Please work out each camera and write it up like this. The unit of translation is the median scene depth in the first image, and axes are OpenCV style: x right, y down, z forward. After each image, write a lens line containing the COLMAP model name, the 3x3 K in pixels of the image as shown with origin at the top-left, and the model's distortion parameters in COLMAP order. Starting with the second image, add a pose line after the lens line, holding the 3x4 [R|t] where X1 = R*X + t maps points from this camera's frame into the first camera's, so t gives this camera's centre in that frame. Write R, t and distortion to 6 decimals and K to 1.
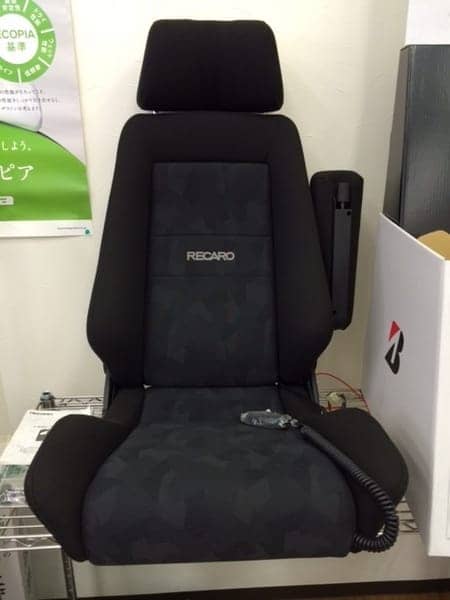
lens RADIAL K [[511.2, 0, 224.3], [0, 511.2, 300.3], [0, 0, 1]] dist [0.030636, -0.035474]
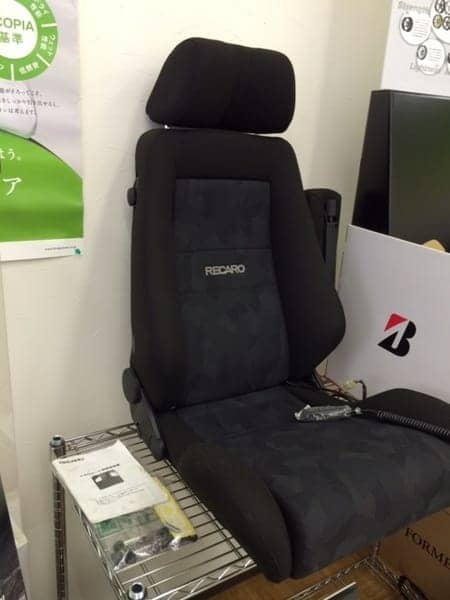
lens RADIAL K [[511.2, 0, 222.7], [0, 511.2, 299.5], [0, 0, 1]] dist [0.030636, -0.035474]
pose [[0.876039, -0.092188, 0.473347, -0.526013], [0.091602, 0.995498, 0.024350, -0.052881], [-0.473461, 0.022028, 0.880539, 0.098569]]
